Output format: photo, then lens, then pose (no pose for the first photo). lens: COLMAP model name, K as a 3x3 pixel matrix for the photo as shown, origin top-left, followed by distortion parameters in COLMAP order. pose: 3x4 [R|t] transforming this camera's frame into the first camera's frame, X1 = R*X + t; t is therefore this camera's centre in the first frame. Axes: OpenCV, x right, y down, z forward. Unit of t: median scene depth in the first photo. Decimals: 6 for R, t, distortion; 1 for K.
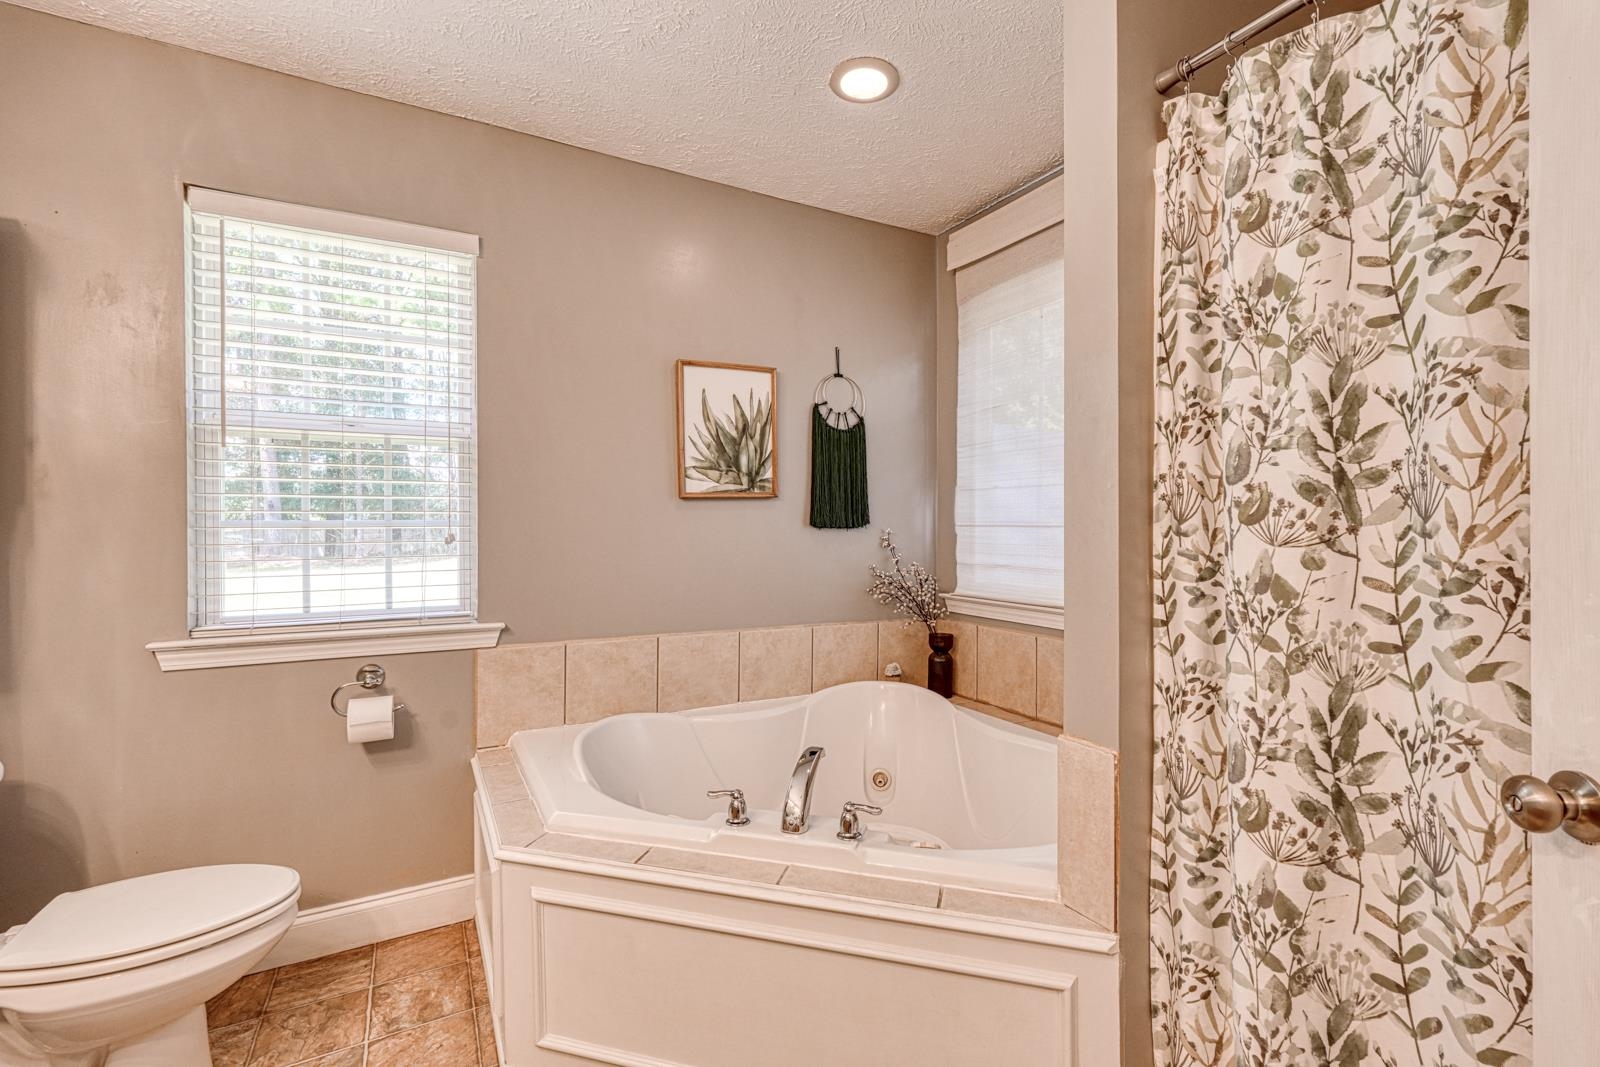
lens RADIAL K [[701.9, 0, 801.5], [0, 701.9, 529.5], [0, 0, 1]] dist [0.002971, 0.000253]
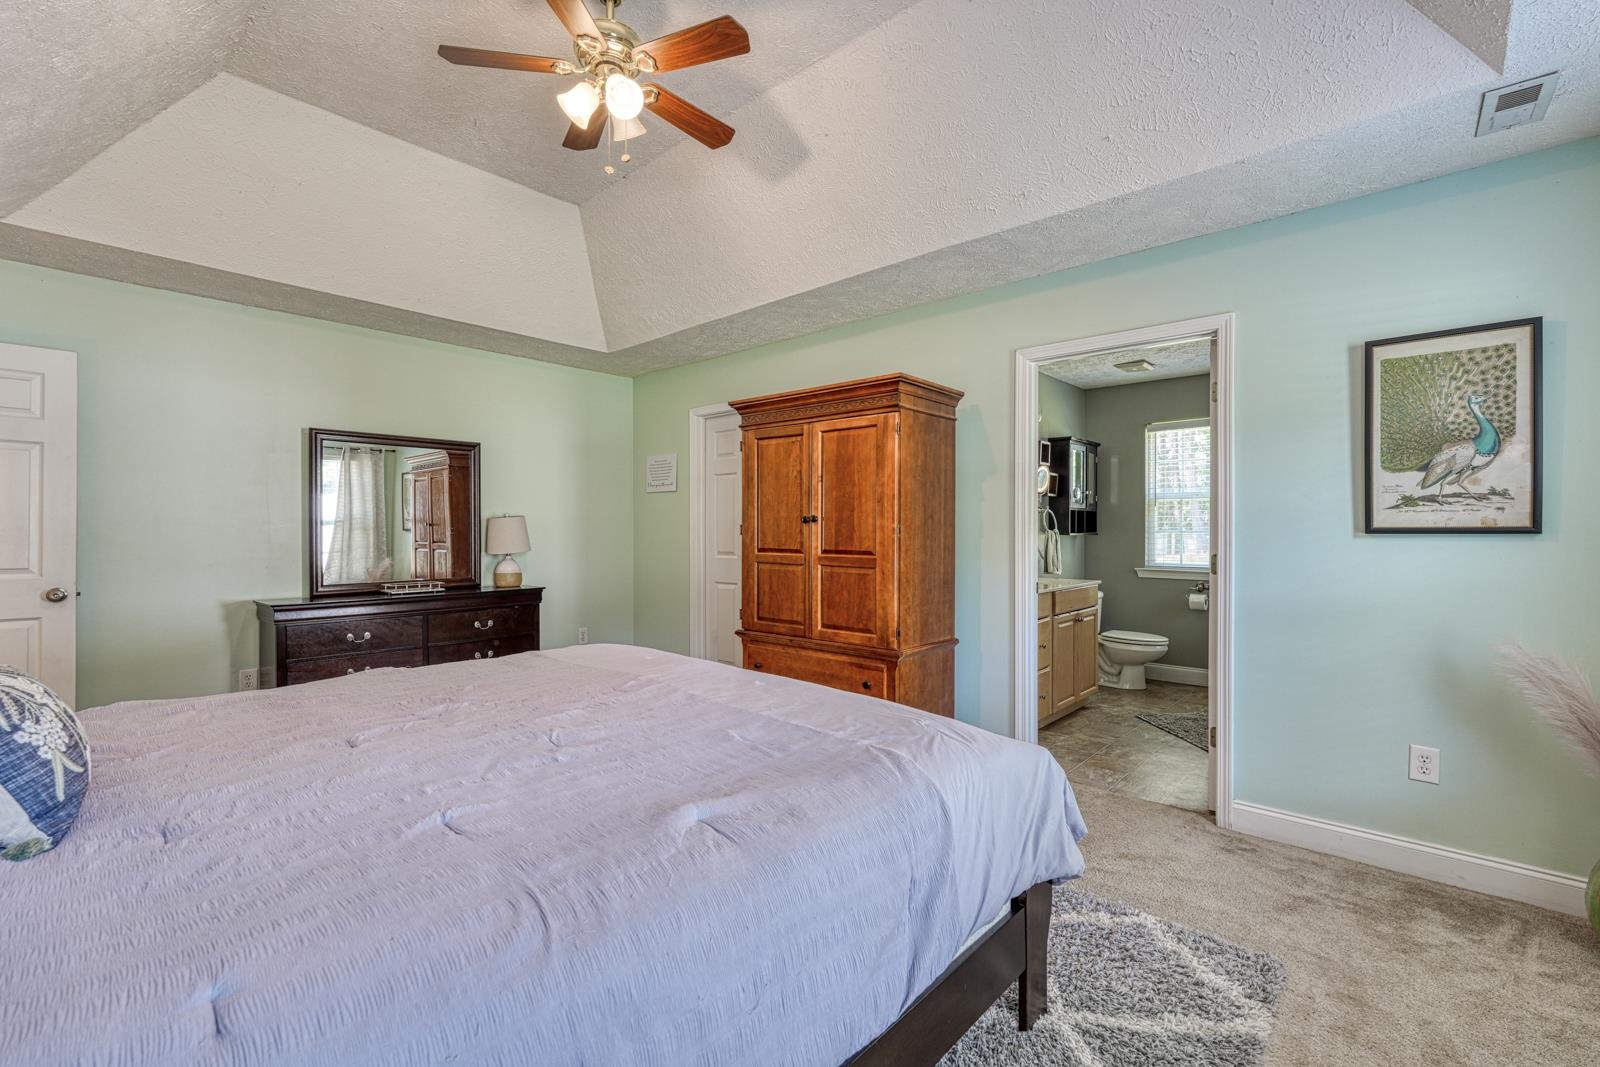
lens RADIAL K [[729.0, 0, 795.3], [0, 729.0, 527.7], [0, 0, 1]] dist [0.001332, 0.000197]
pose [[0.323909, 0.003256, -0.946083, 1.565973], [-0.007073, 0.999974, 0.001020, -0.014930], [0.946062, 0.006361, 0.323923, -1.415263]]
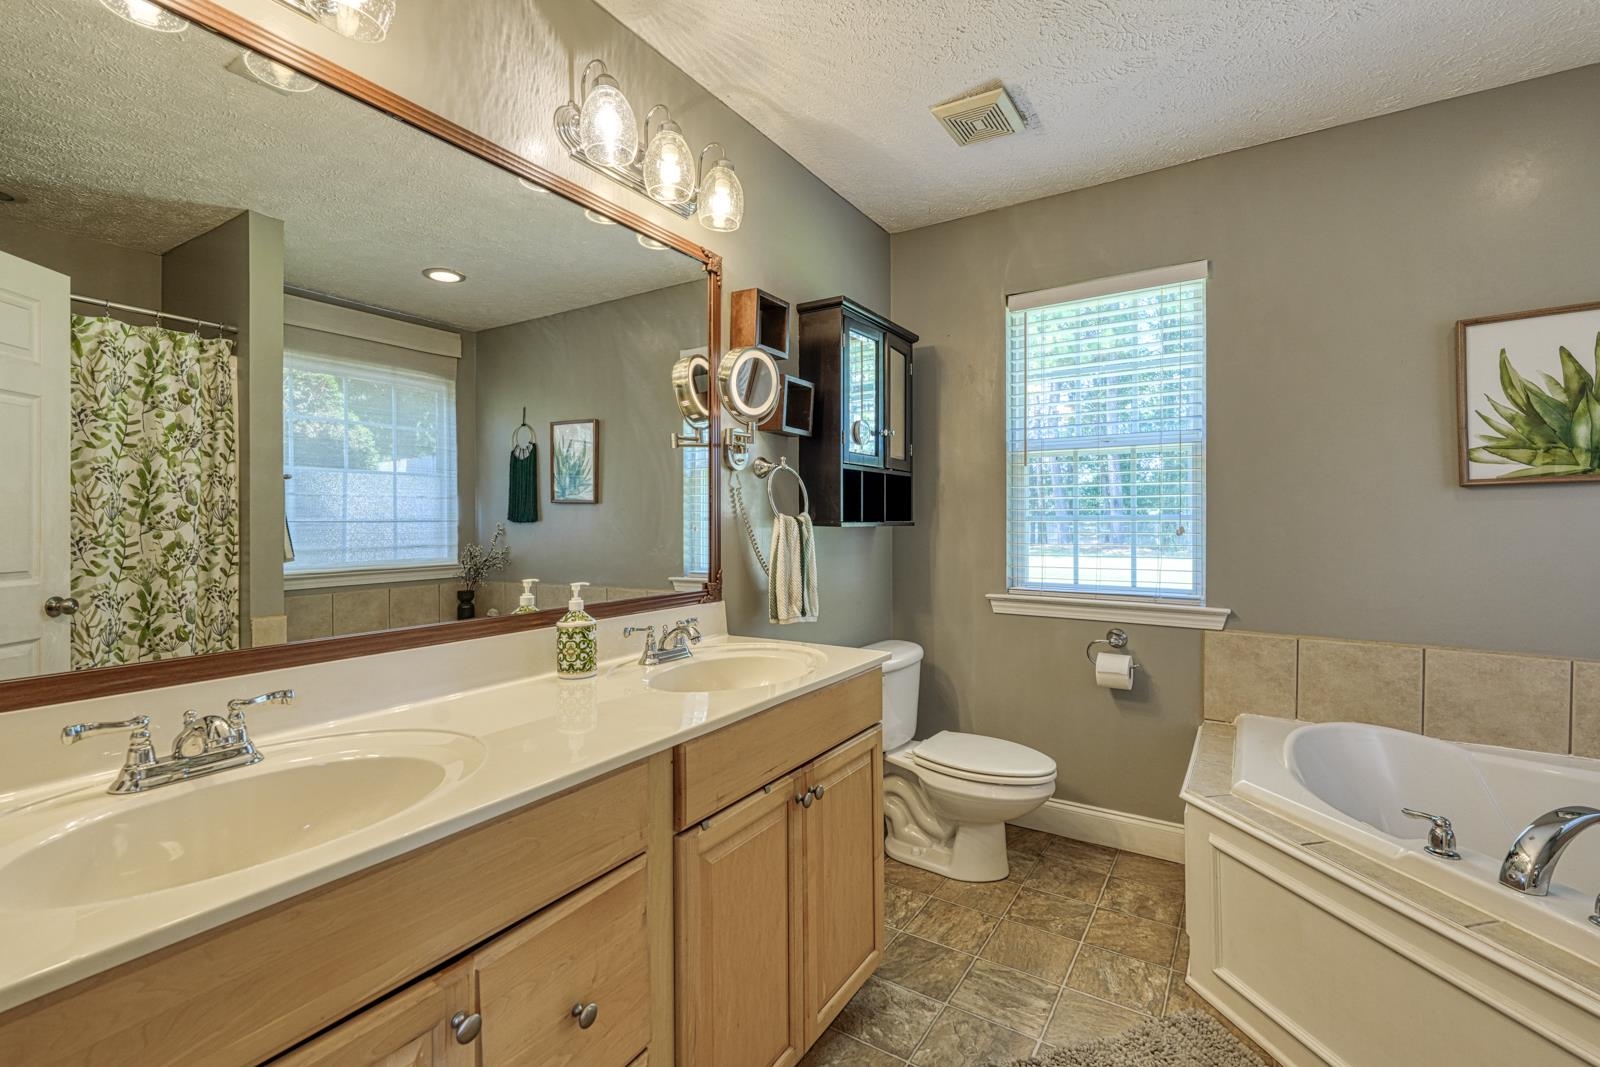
lens RADIAL K [[701.9, 0, 801.5], [0, 701.9, 529.5], [0, 0, 1]] dist [0.002971, 0.000253]
pose [[0.476330, 0.013668, -0.879160, 0.227967], [-0.004046, 0.999903, 0.013354, -0.001910], [0.879257, -0.002804, 0.476339, -0.103819]]
